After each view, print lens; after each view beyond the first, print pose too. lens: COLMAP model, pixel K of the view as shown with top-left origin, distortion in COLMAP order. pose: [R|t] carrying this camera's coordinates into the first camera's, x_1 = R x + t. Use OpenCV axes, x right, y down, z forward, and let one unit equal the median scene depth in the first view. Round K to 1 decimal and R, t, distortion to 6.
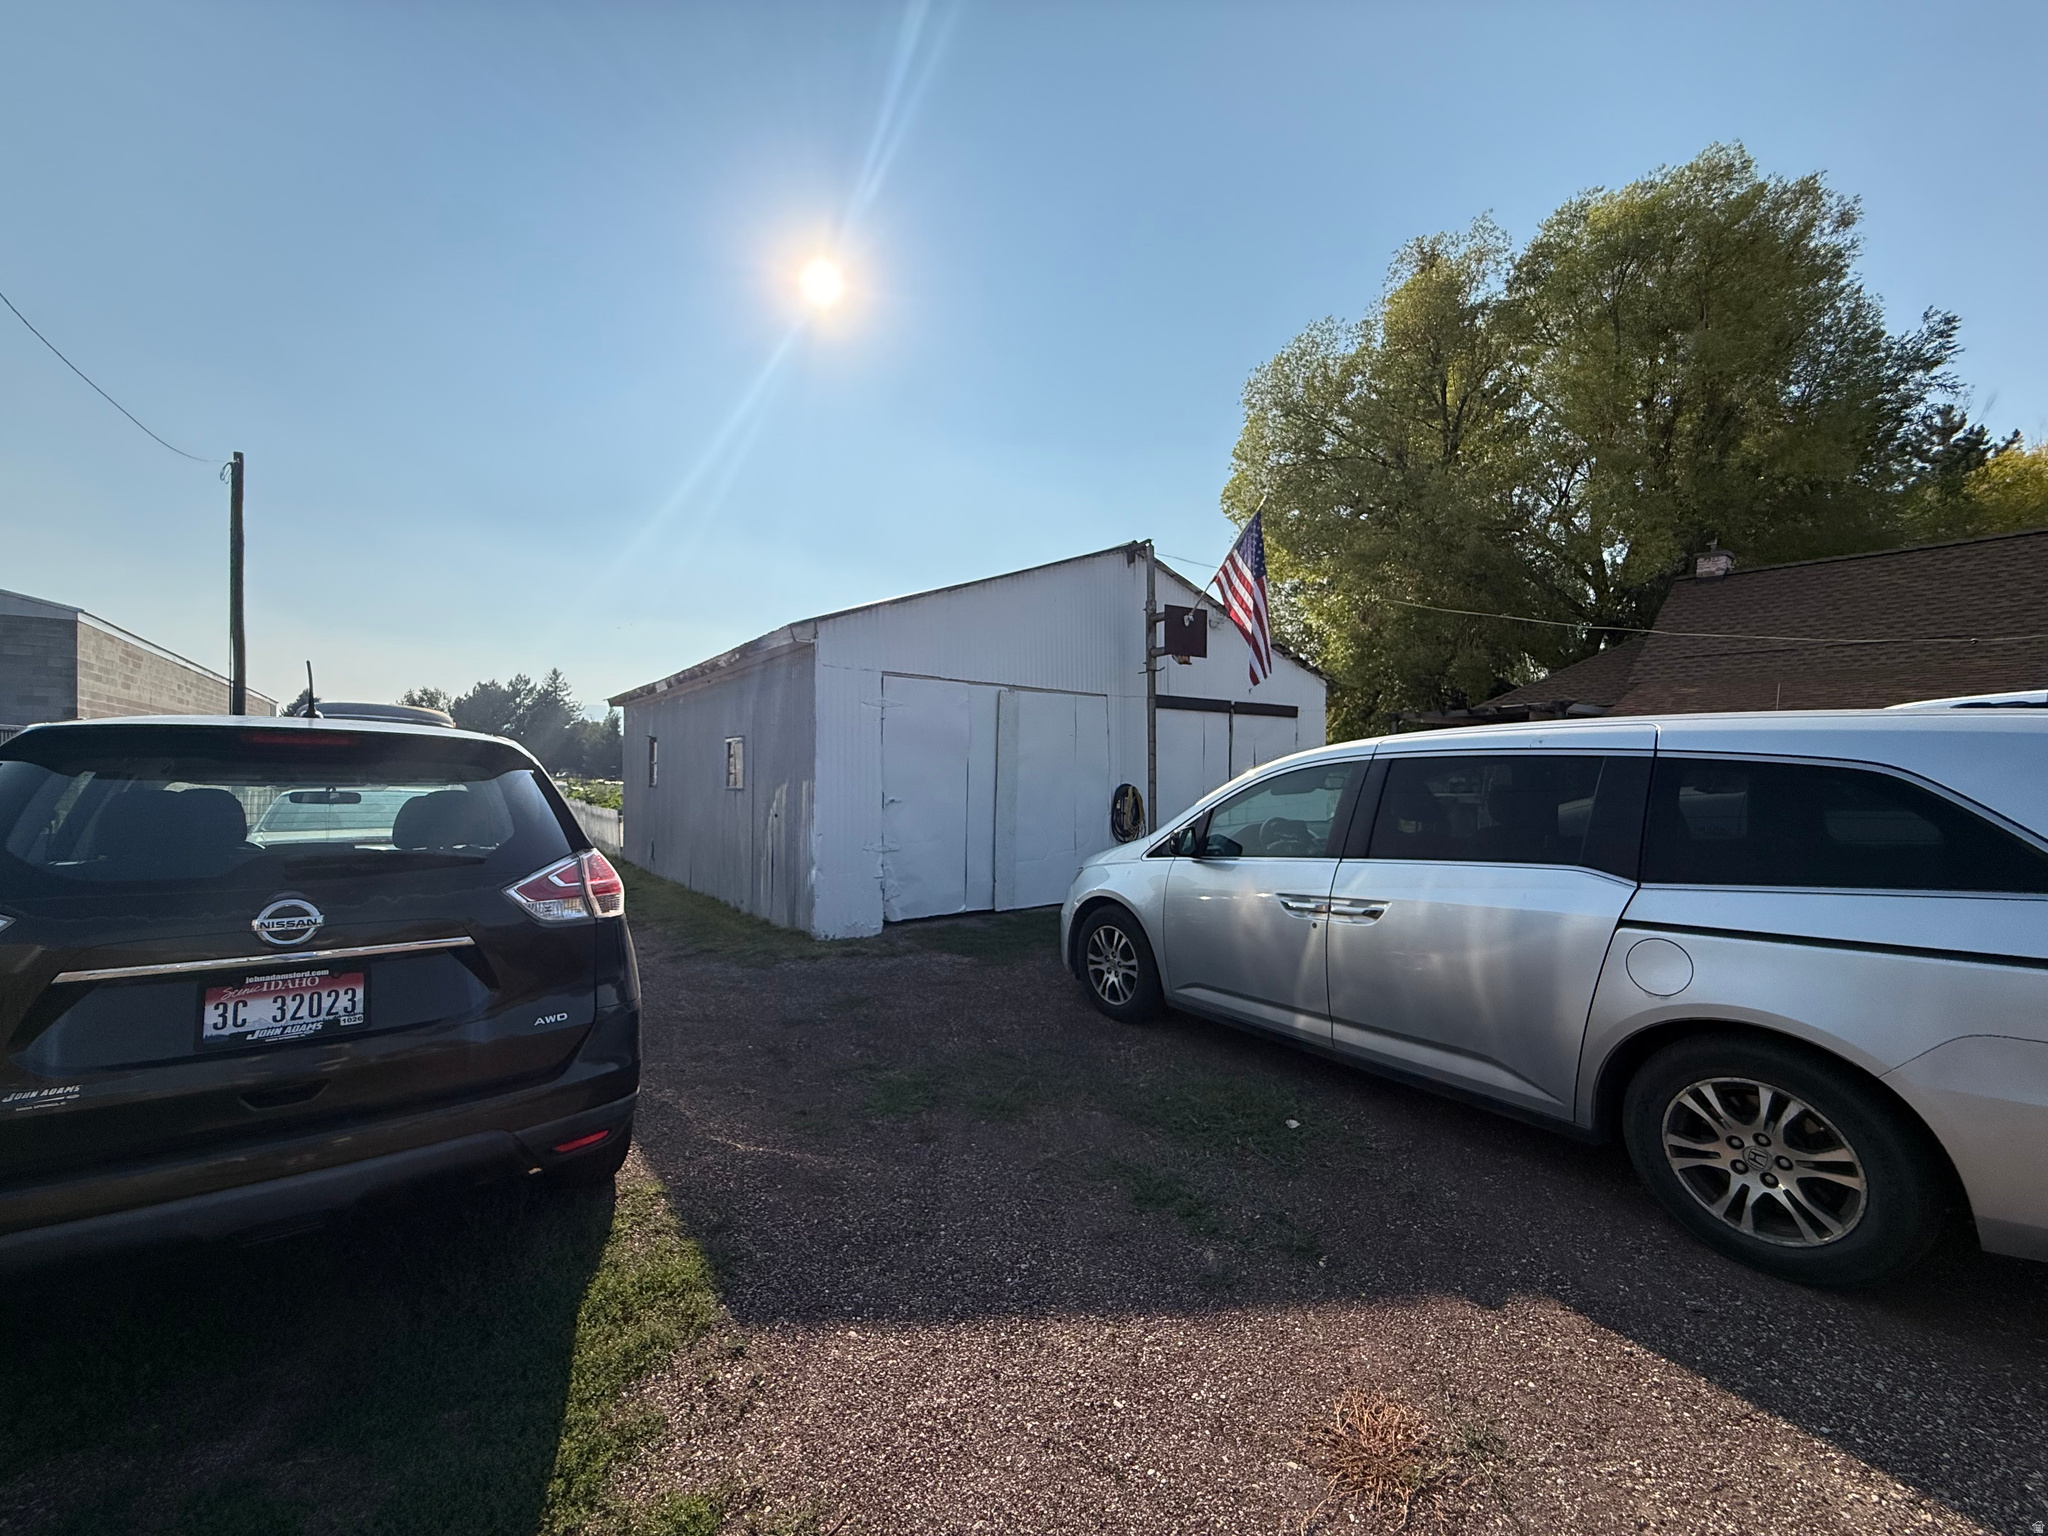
lens RADIAL K [[816.3, 0, 1012.3], [0, 816.3, 776.1], [0, 0, 1]] dist [0.005873, 0.000637]
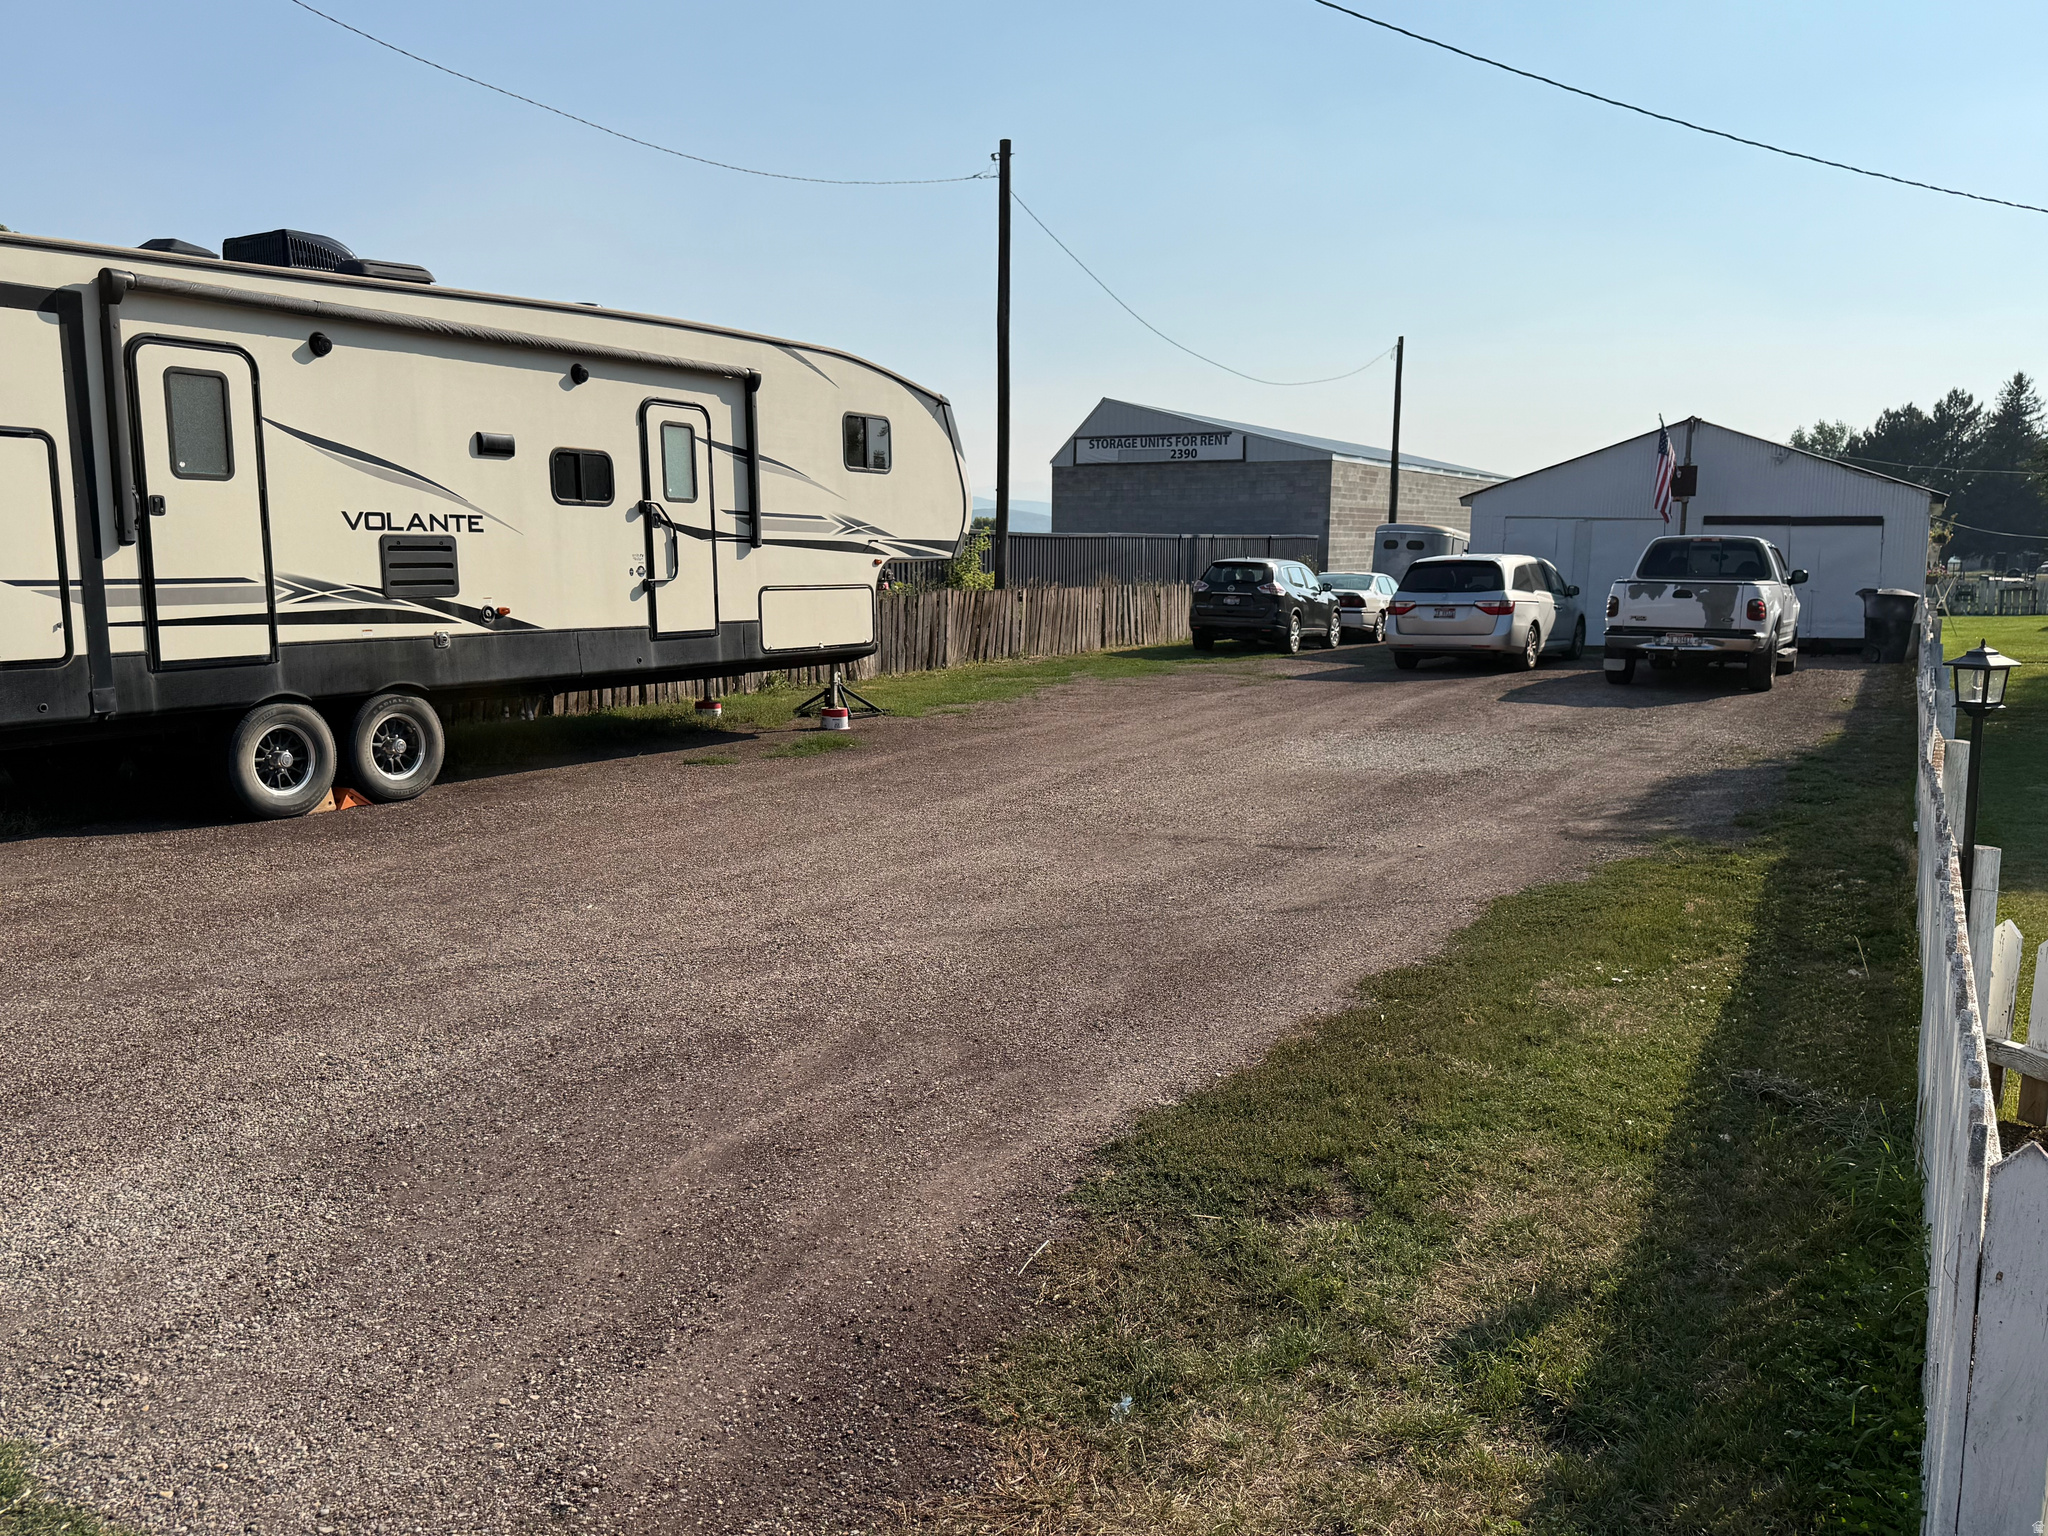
lens RADIAL K [[1634.9, 0, 1014.9], [0, 1634.9, 772.6], [0, 0, 1]] dist [0.045405, -0.014315]
pose [[0.434207, 0.122305, -0.892472, 0.189465], [-0.011471, 0.991410, 0.130283, -0.001121], [0.900740, -0.046332, 0.431881, -0.117099]]
